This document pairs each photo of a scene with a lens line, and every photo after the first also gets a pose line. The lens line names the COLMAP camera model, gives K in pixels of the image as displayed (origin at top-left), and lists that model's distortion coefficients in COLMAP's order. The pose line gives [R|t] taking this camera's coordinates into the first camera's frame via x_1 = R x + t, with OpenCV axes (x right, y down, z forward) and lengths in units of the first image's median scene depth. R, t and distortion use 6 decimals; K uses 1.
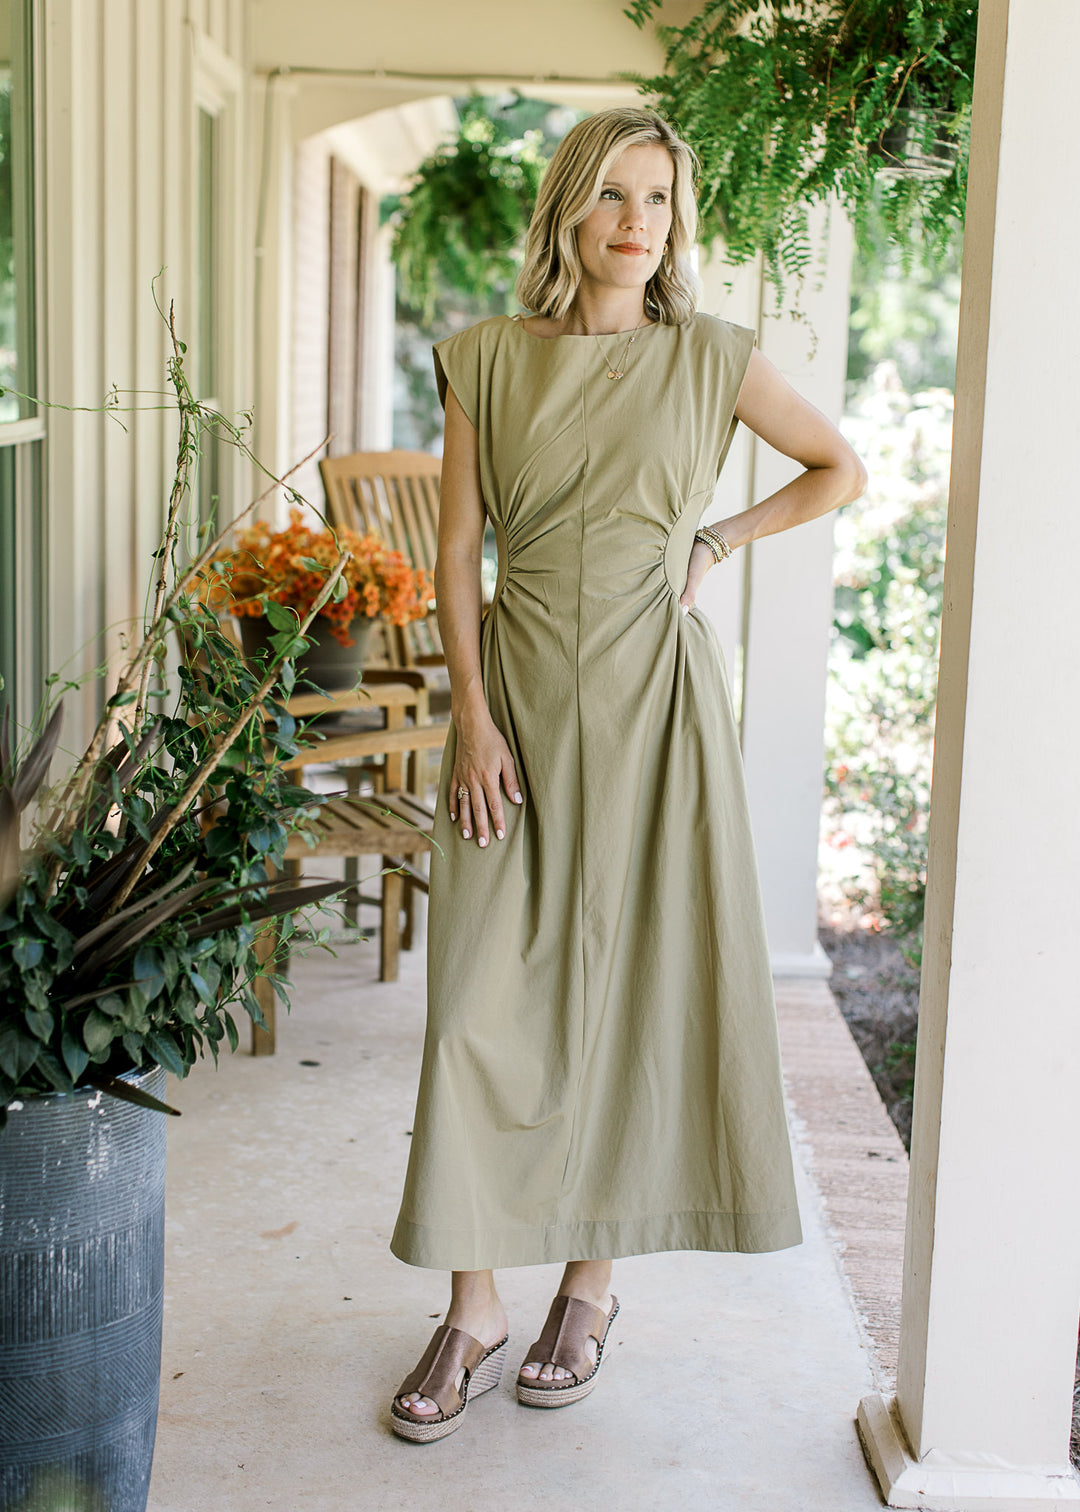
lens RADIAL K [[2521.3, 0, 540.0], [0, 2521.3, 756.0], [0, 0, 1]] dist [0.088087, 0.023034]
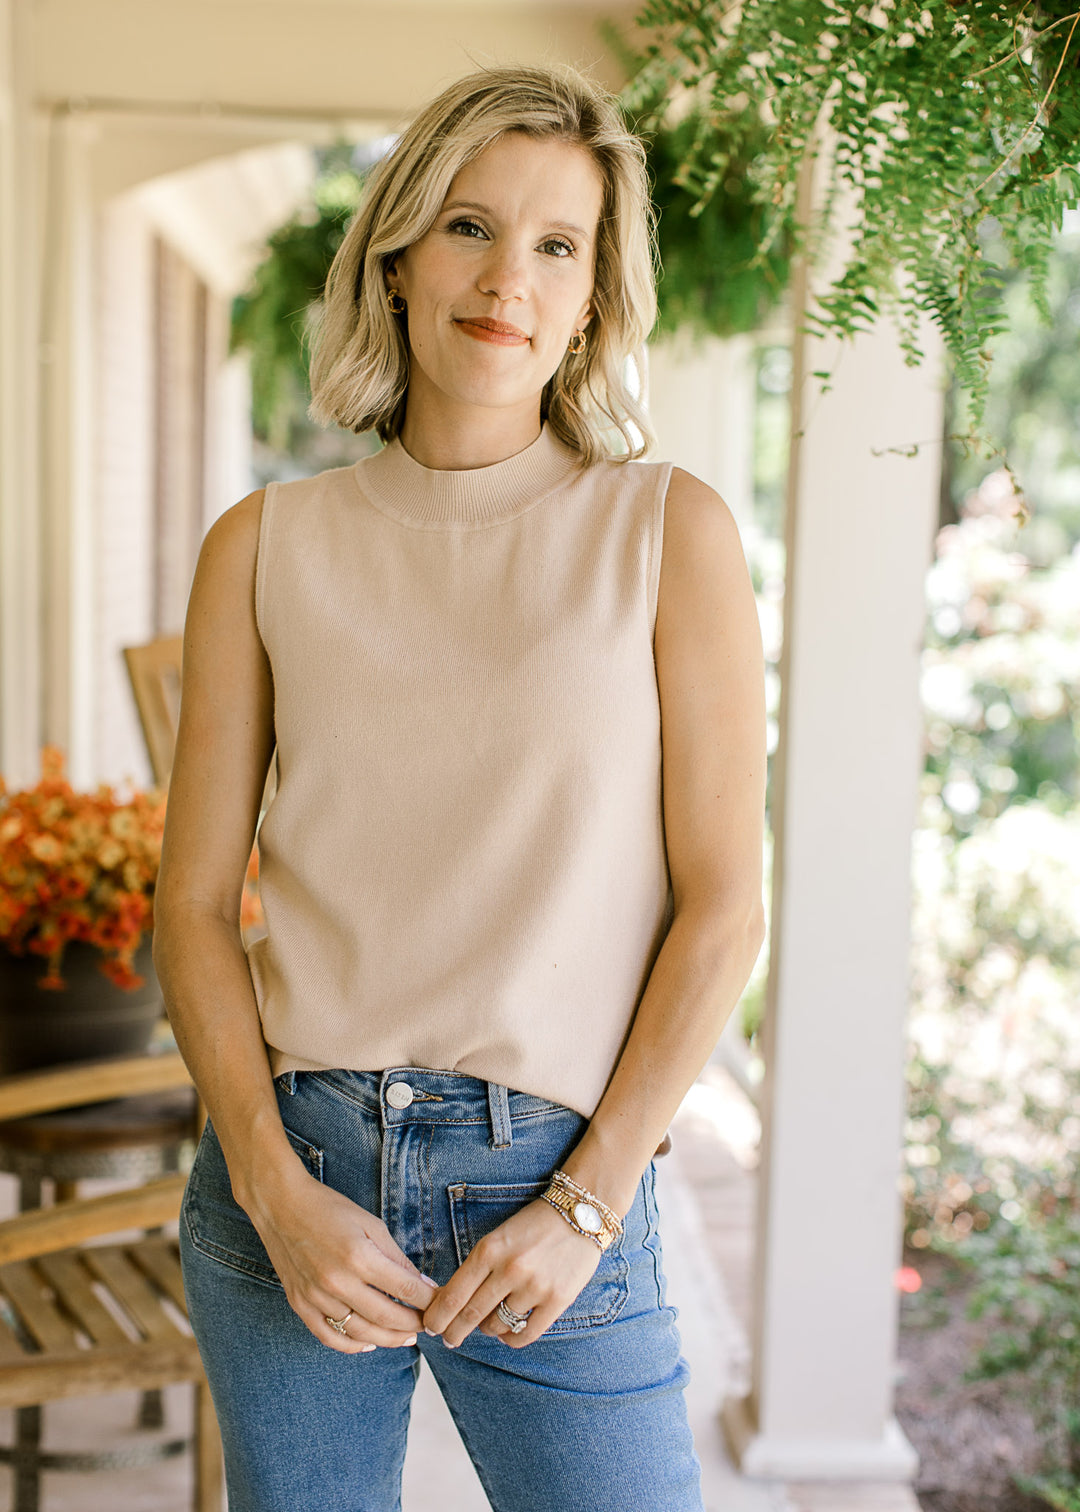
lens RADIAL K [[2459.3, 0, 505.8], [0, 2459.3, 793.5], [0, 0, 1]] dist [0.046397, 0.043198]
pose [[0.999130, -0.004699, 0.041441, -0.008606], [0.006009, 0.999484, -0.031559, -0.050492], [-0.041272, 0.031781, 0.998642, 0.298345]]
